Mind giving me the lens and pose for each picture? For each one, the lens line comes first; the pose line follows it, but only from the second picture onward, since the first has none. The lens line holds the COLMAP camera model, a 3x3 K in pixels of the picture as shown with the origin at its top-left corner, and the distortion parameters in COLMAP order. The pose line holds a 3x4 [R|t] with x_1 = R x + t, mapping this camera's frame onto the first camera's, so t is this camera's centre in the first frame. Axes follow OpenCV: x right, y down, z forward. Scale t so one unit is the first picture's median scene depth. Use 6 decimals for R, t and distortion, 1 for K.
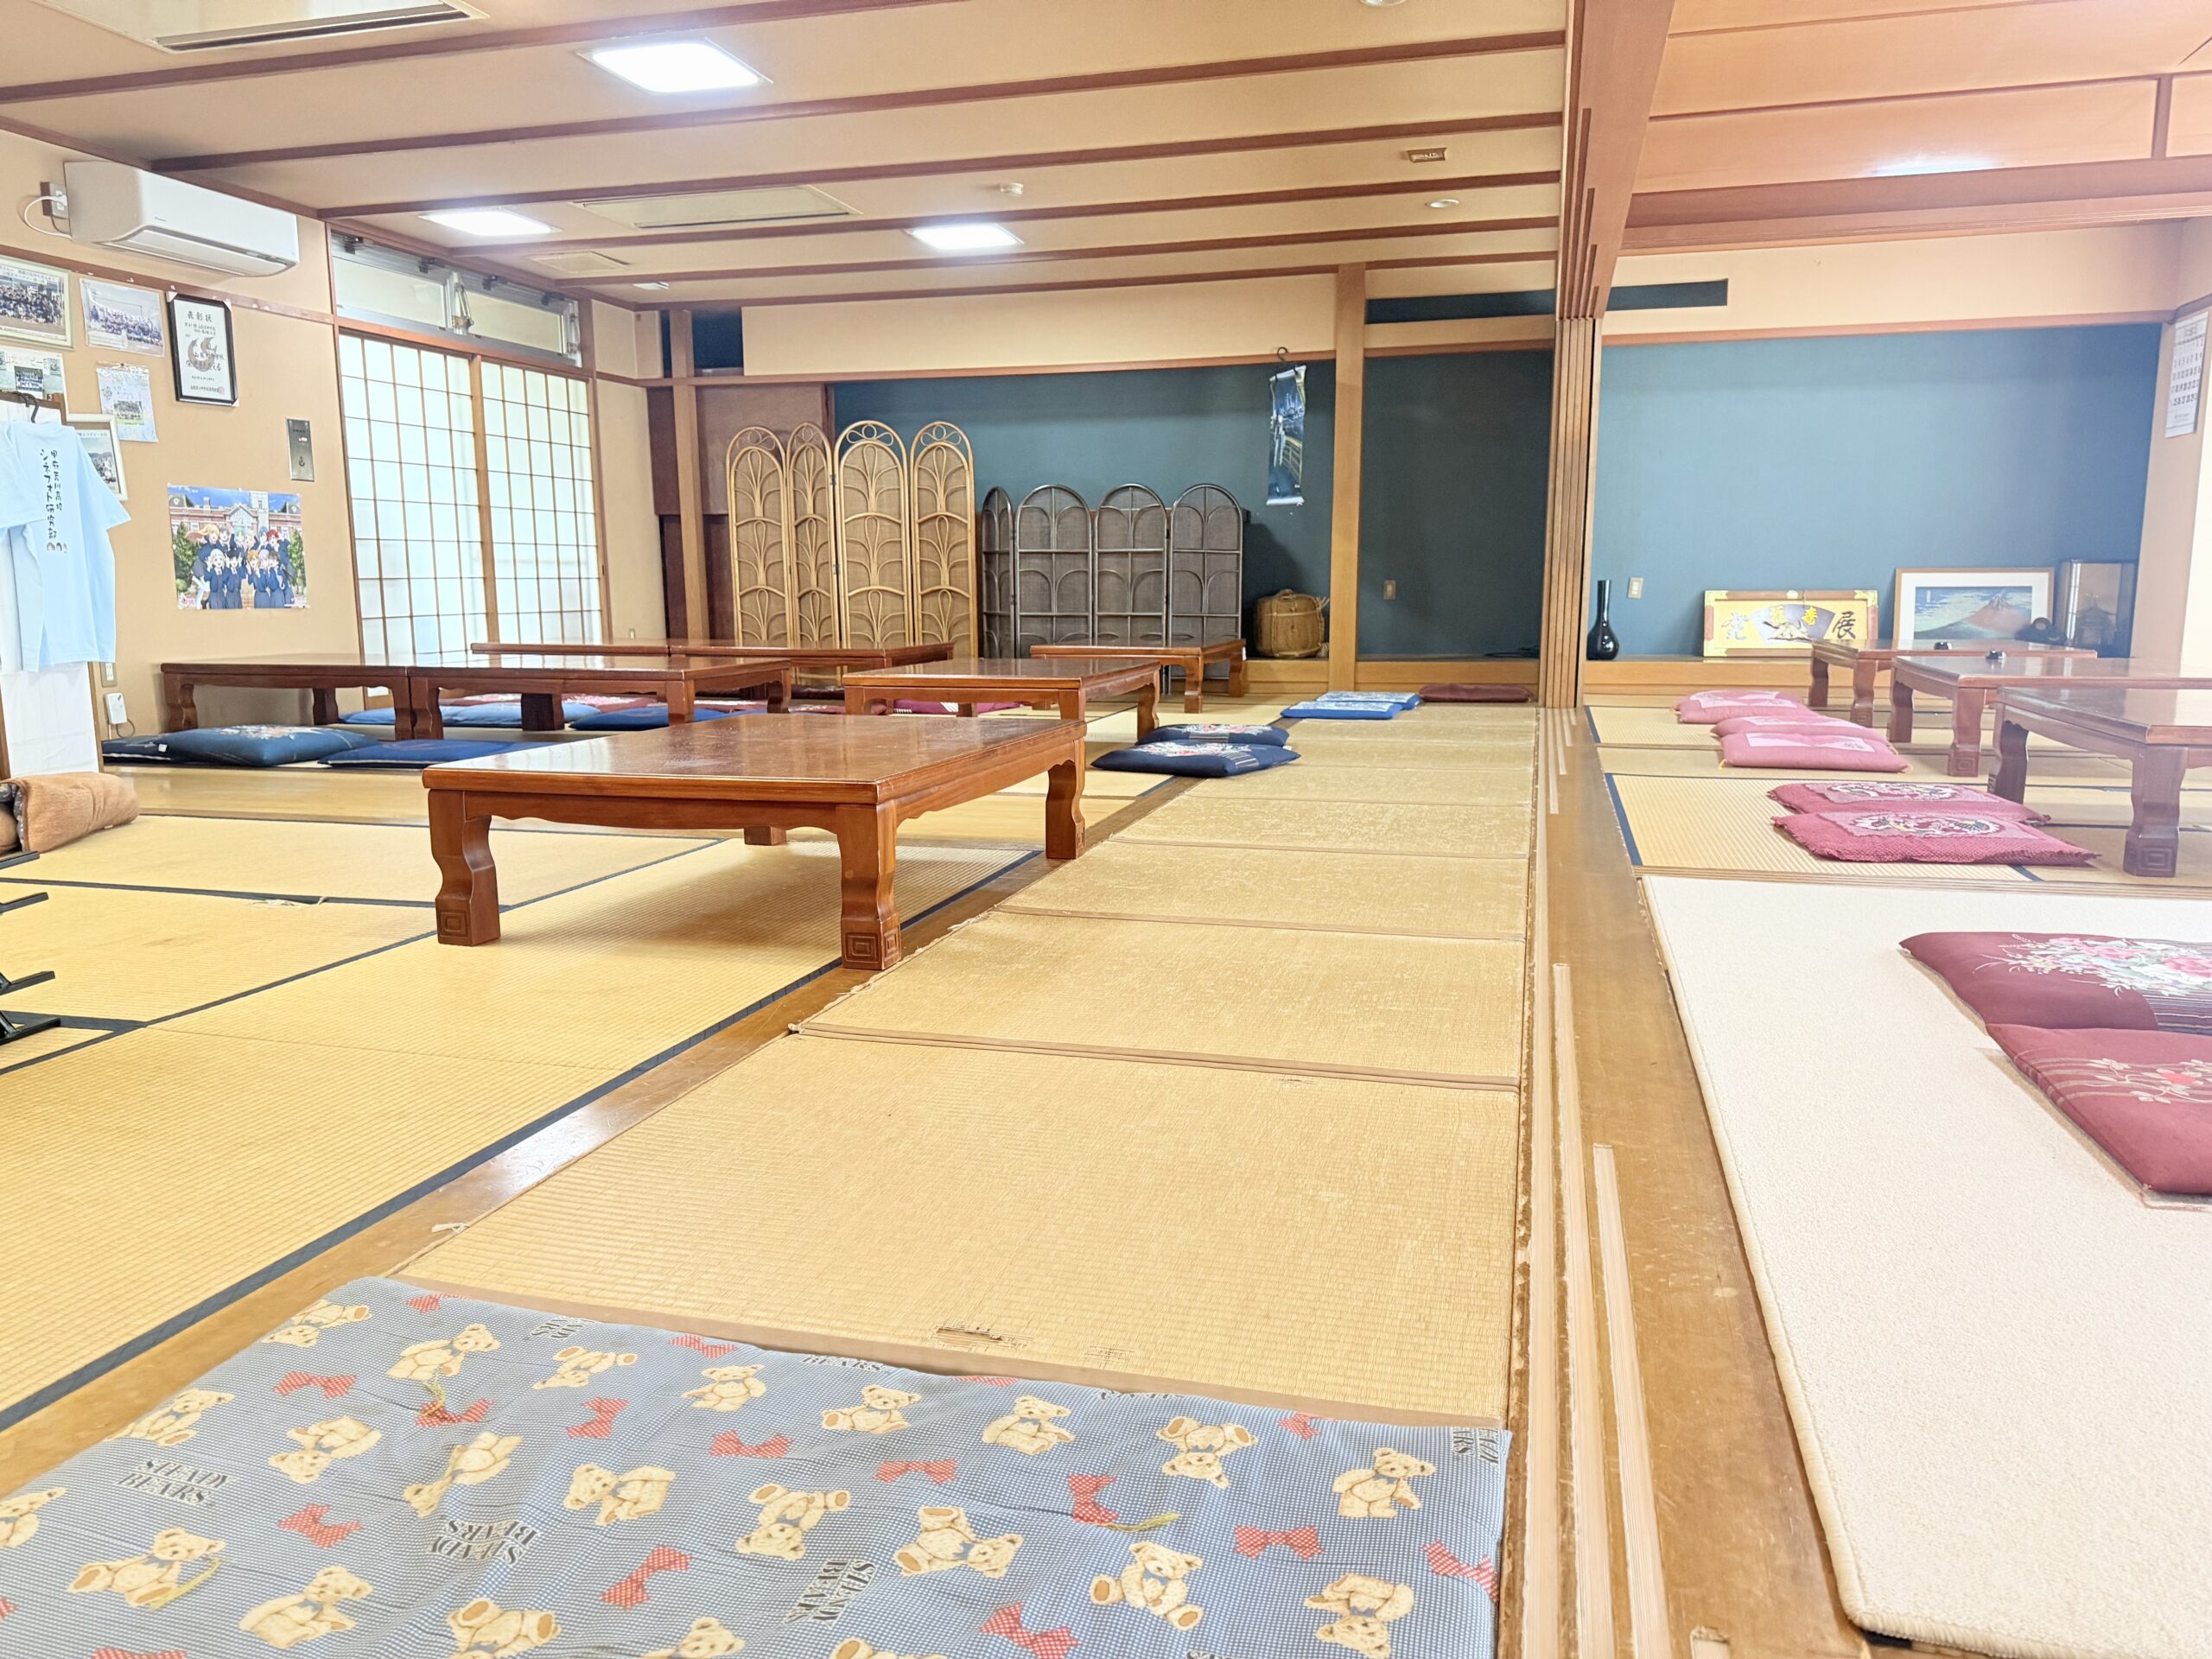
lens RADIAL K [[1553.3, 0, 1090.4], [0, 1553.3, 834.5], [0, 0, 1]] dist [0.049309, -0.066184]
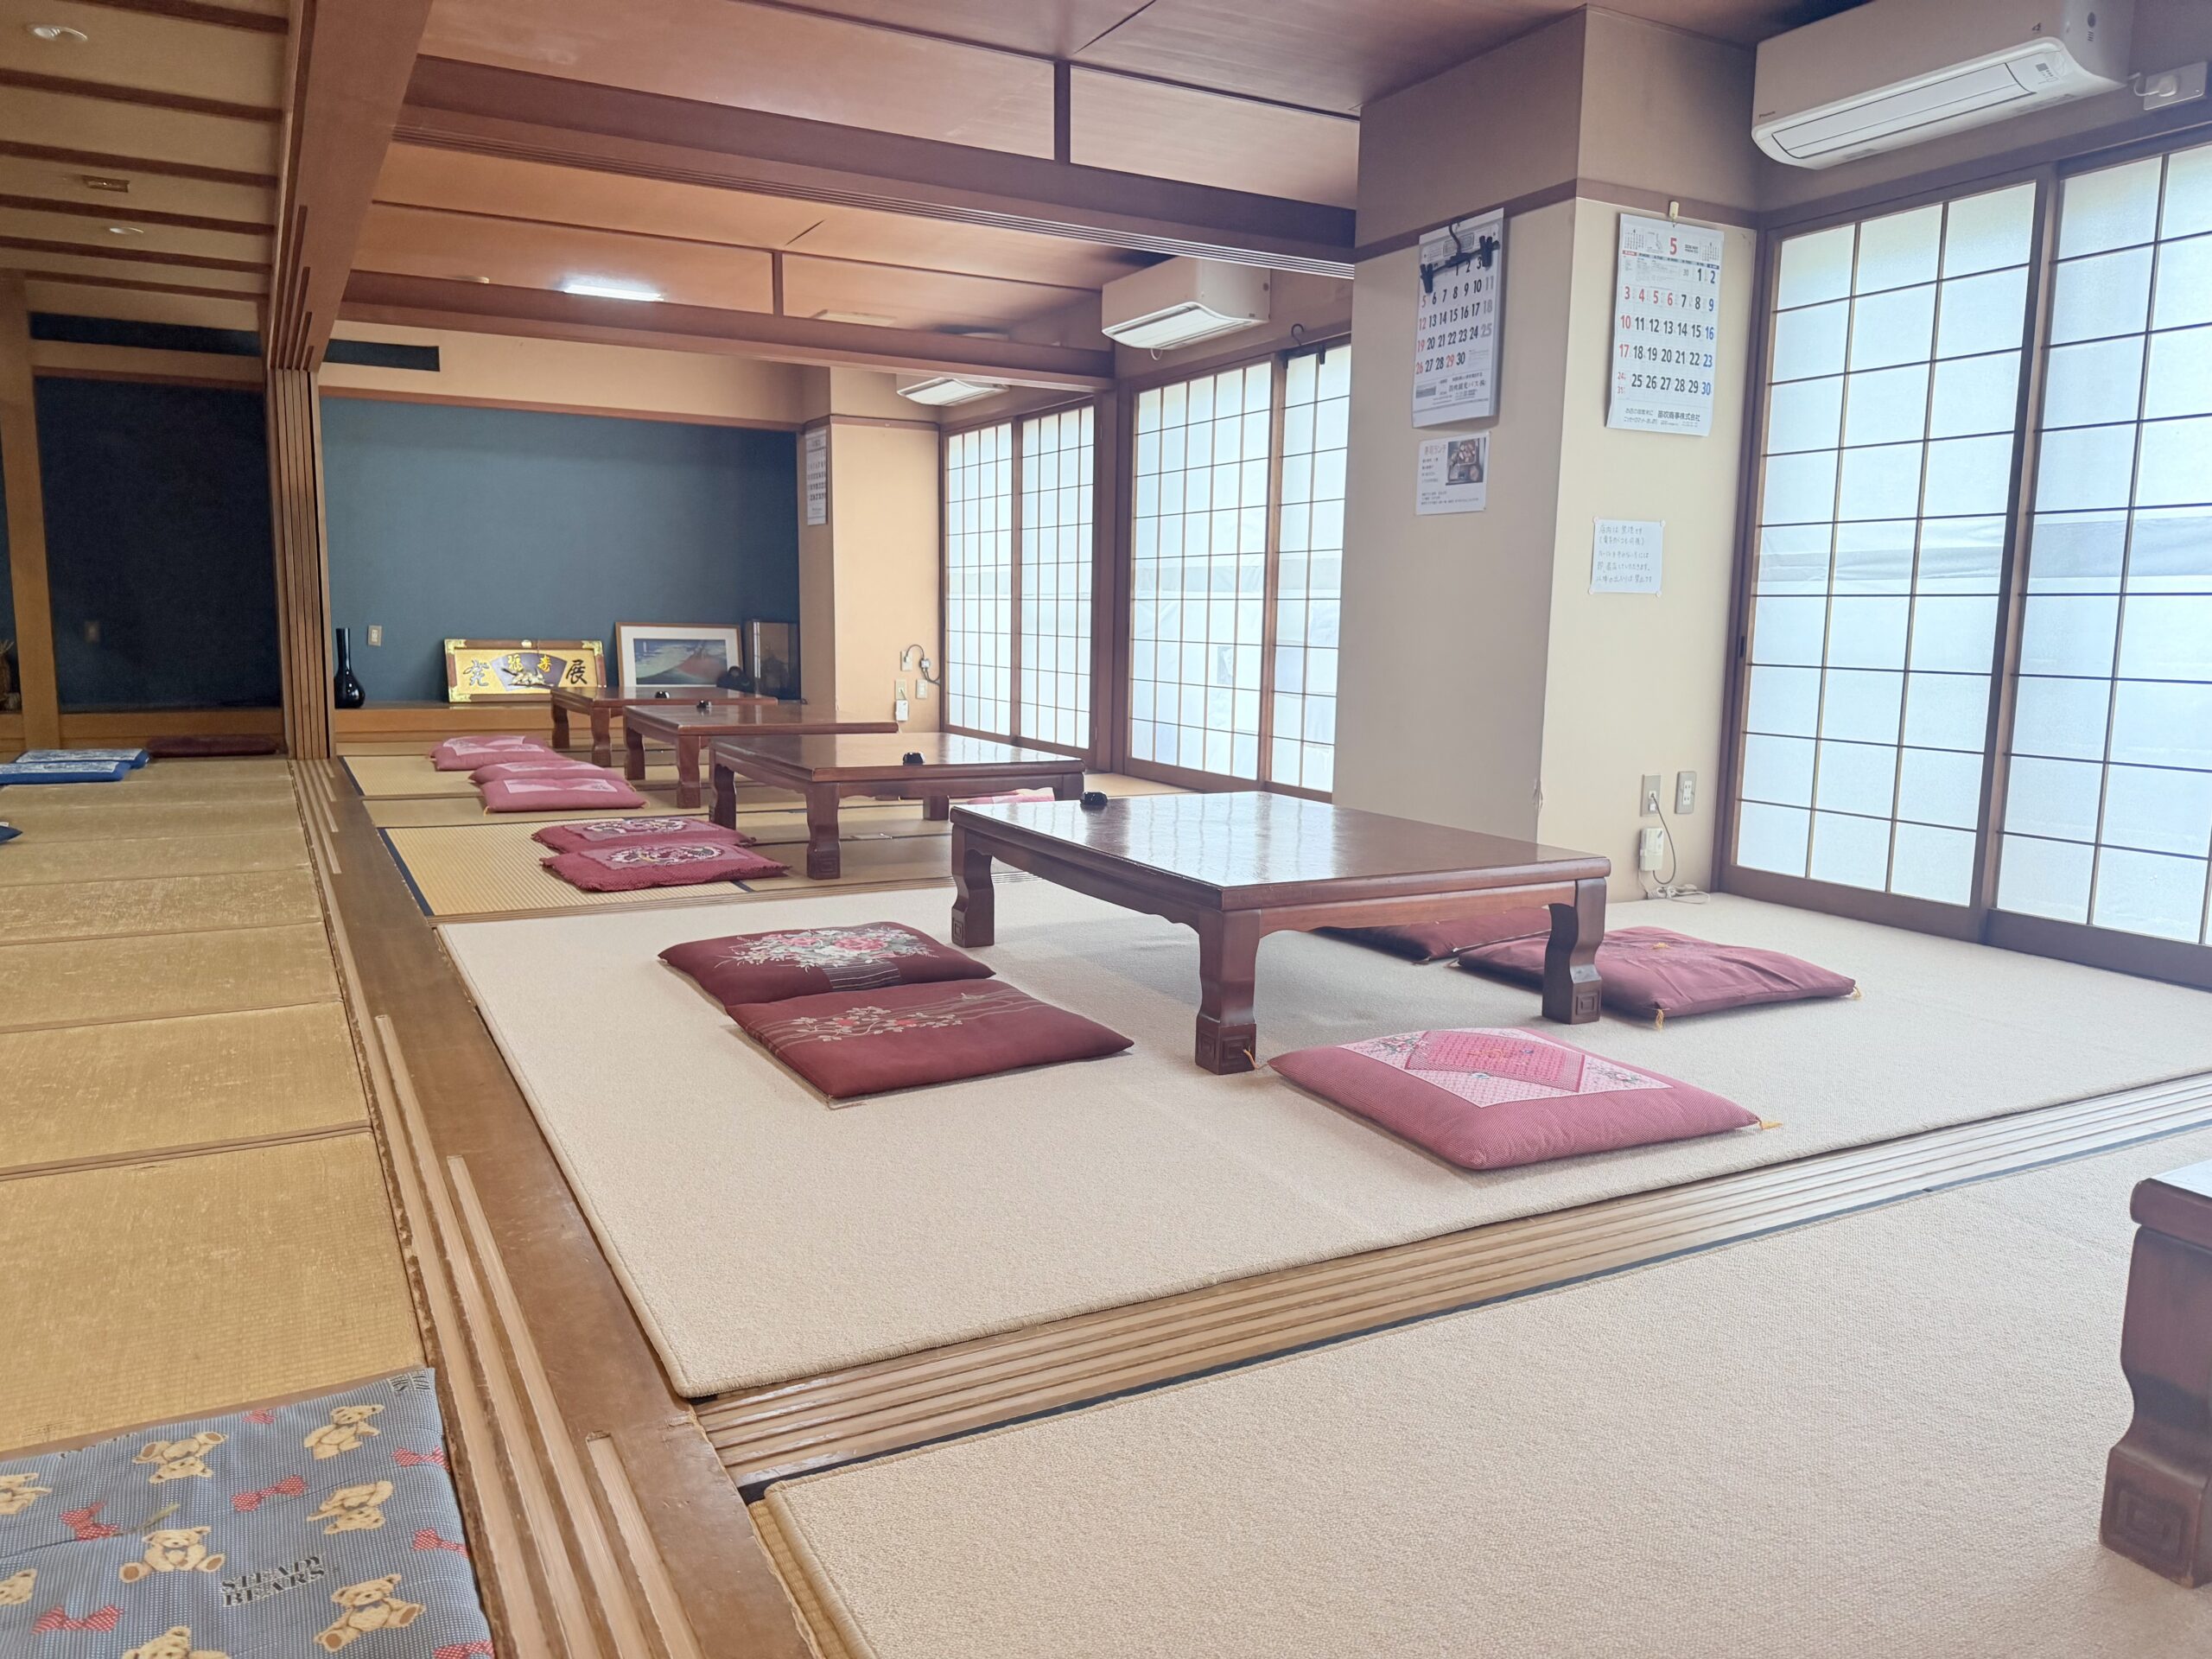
lens RADIAL K [[1553.3, 0, 1118.5], [0, 1553.3, 840.4], [0, 0, 1]] dist [0.049309, -0.066184]
pose [[0.710628, -0.082415, 0.698725, -0.120270], [0.092575, 0.995434, 0.023260, -0.023610], [-0.697451, 0.048155, 0.715013, -0.216009]]
